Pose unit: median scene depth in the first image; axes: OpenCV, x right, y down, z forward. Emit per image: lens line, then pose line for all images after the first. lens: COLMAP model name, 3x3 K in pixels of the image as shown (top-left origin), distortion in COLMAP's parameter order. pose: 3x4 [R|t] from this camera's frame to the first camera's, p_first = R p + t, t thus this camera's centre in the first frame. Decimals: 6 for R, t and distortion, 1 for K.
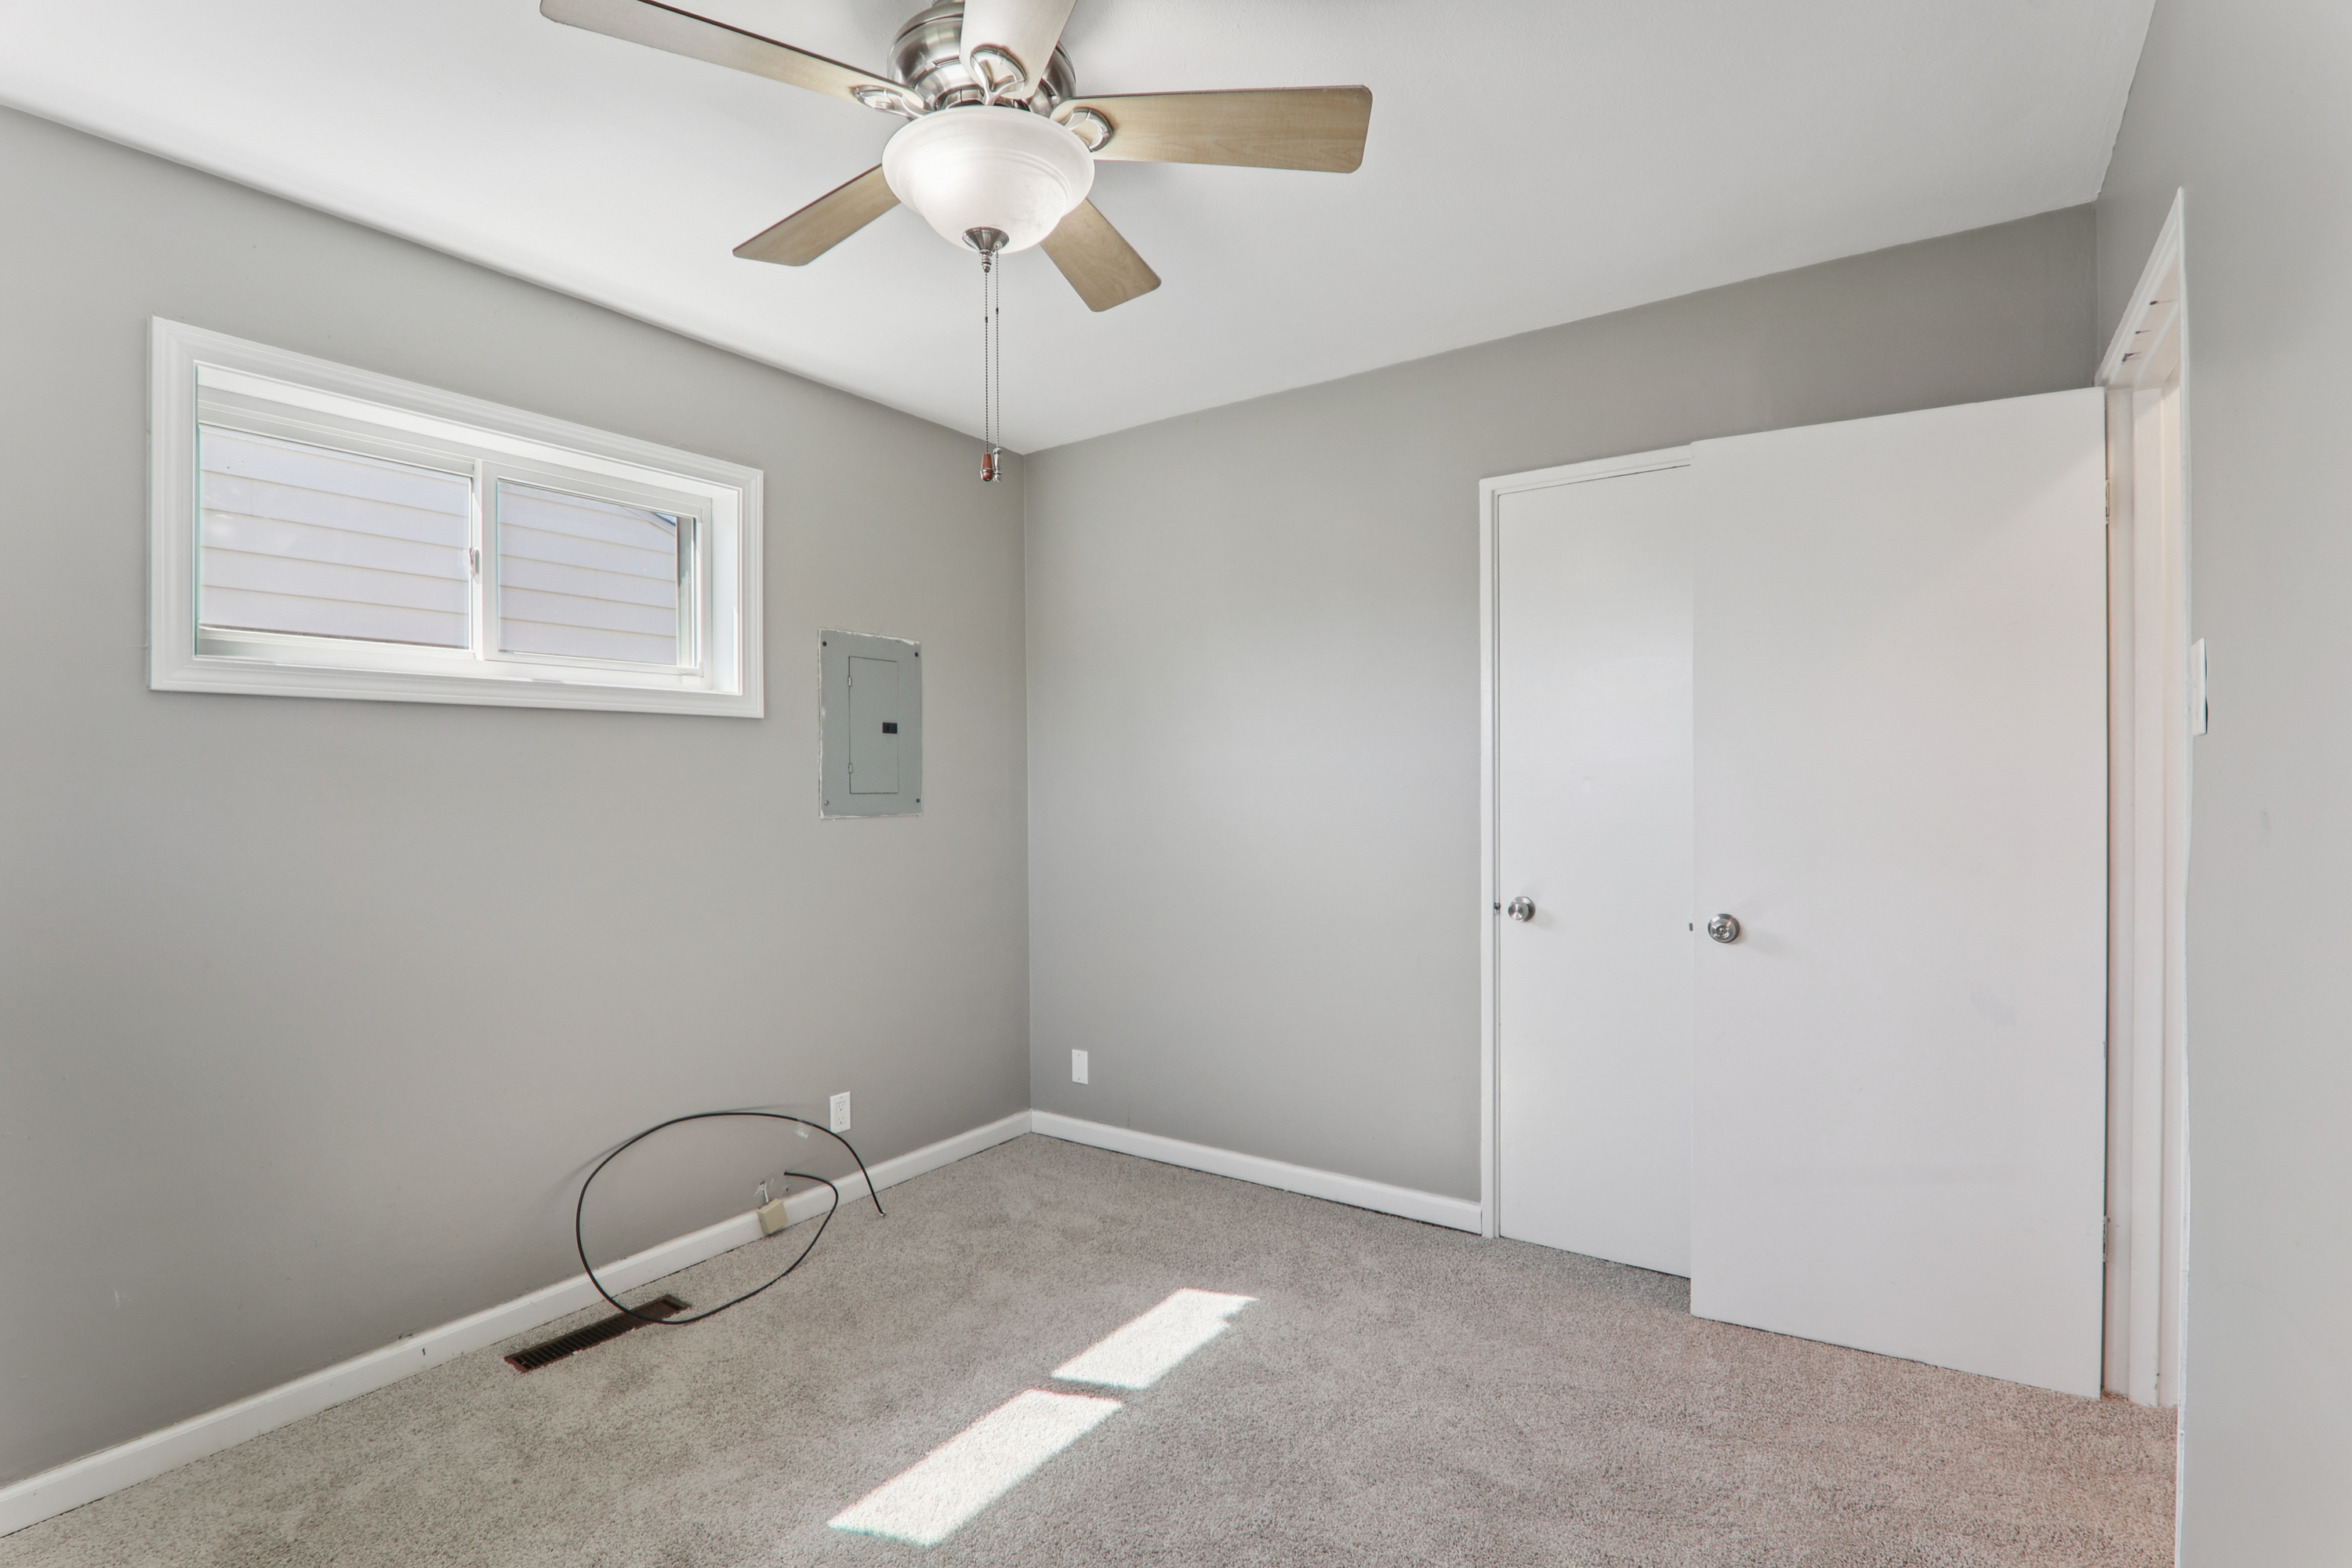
lens RADIAL K [[1080.5, 0, 1192.4], [0, 1080.5, 784.3], [0, 0, 1]] dist [-0.013094, 0.000557]
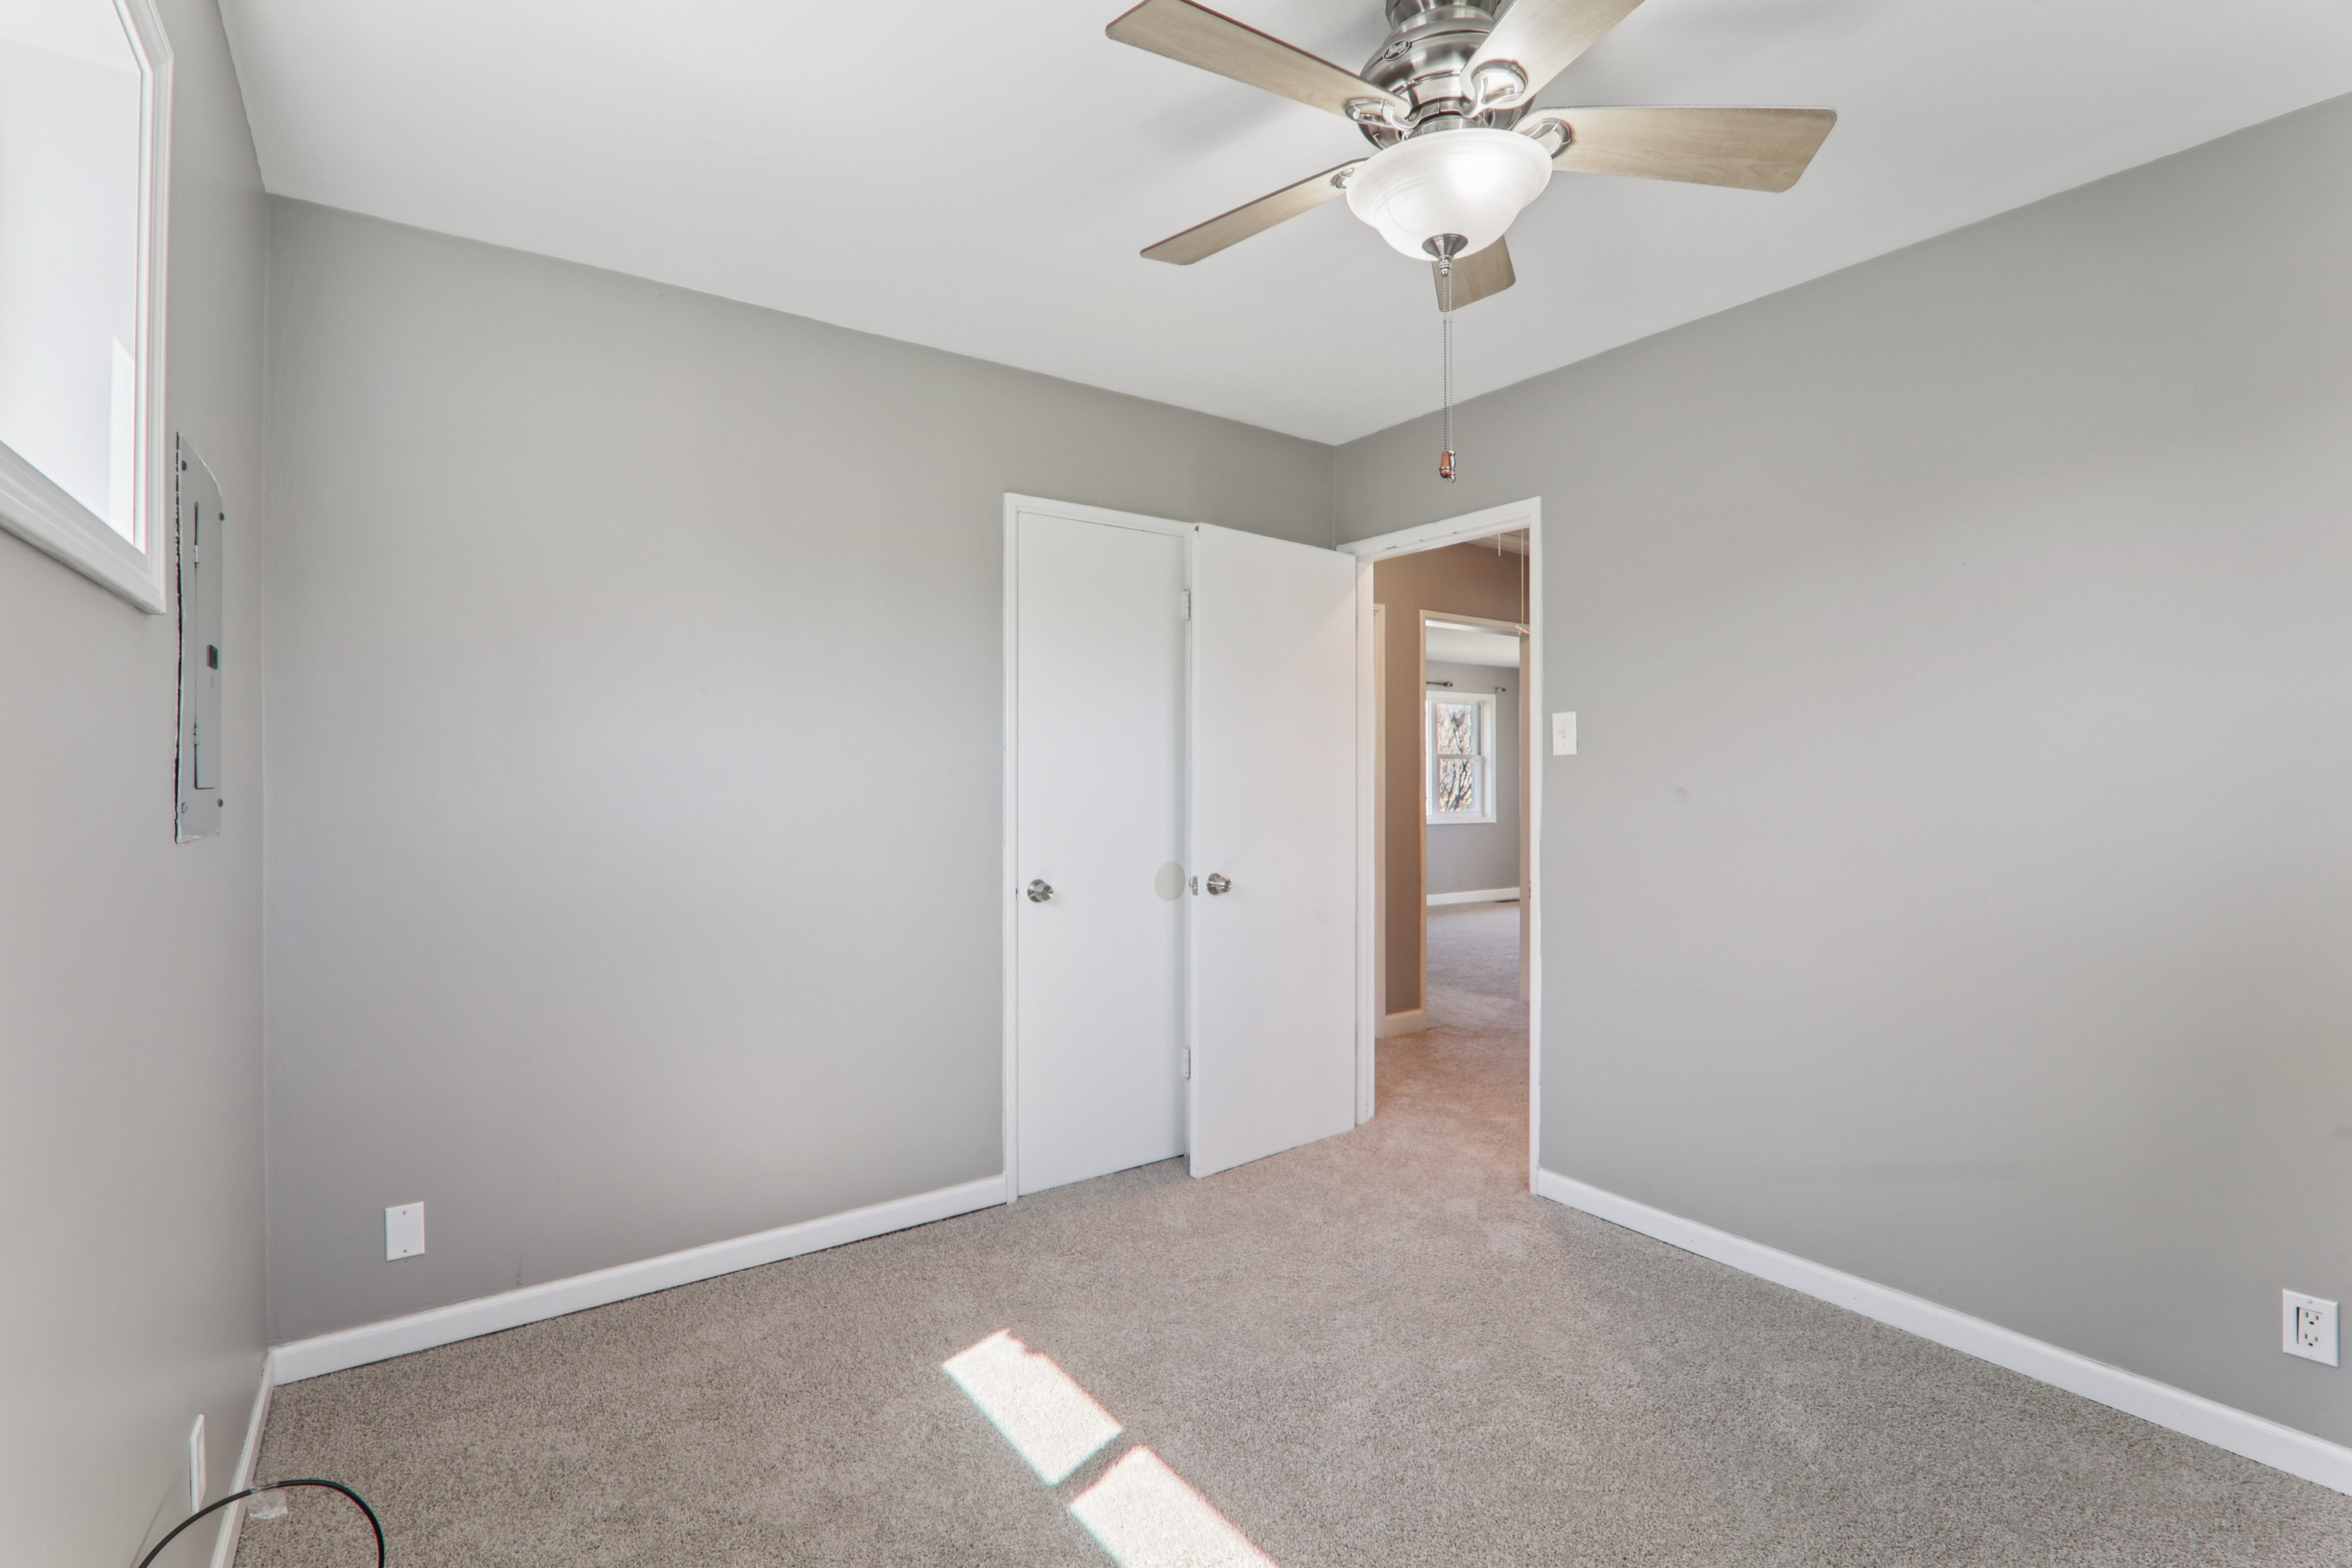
lens RADIAL K [[1075.7, 0, 1176.0], [0, 1075.7, 784.0], [0, 0, 1]] dist [-0.007633, -0.000126]
pose [[0.348038, 0.002300, 0.937478, -0.673415], [-0.003867, 0.999992, -0.001018, 0.004740], [-0.937472, -0.003271, 0.348044, 0.476927]]
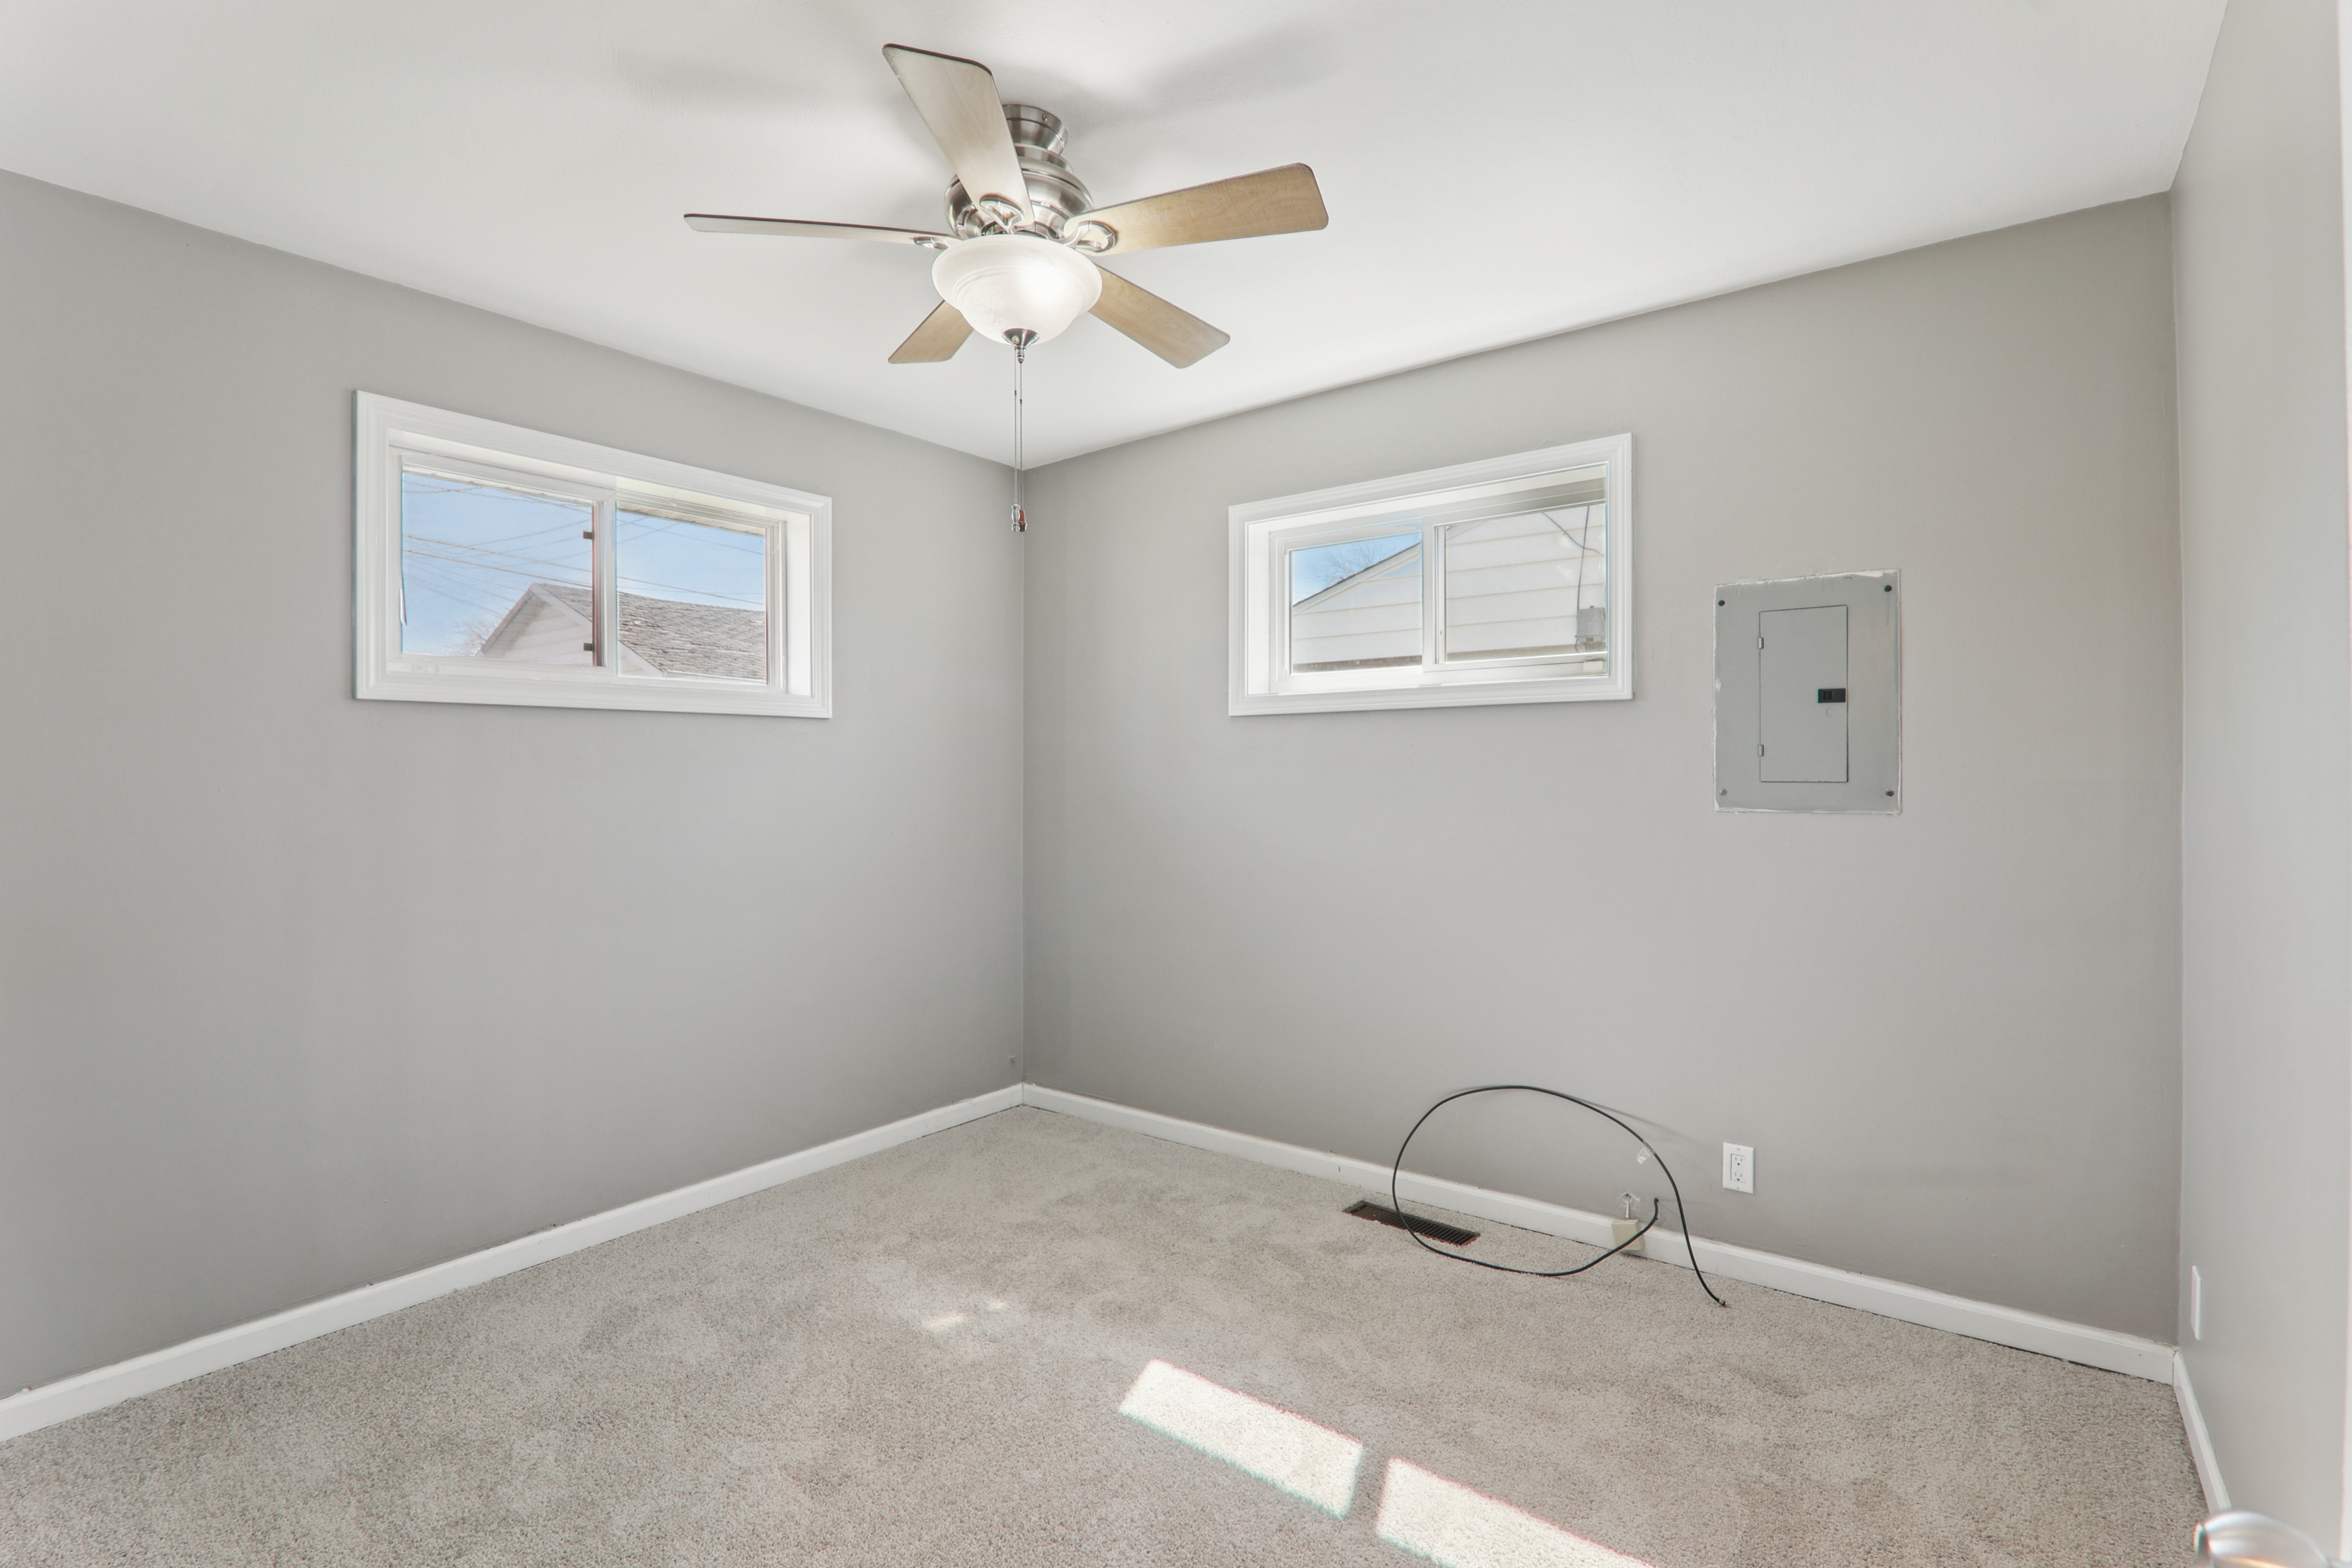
lens RADIAL K [[1080.5, 0, 1192.4], [0, 1080.5, 784.3], [0, 0, 1]] dist [-0.013094, 0.000557]
pose [[-0.036182, 0.012219, -0.999271, 0.555659], [-0.001328, 0.999924, 0.012275, 0.001319], [0.999344, 0.001772, -0.036163, 0.668166]]
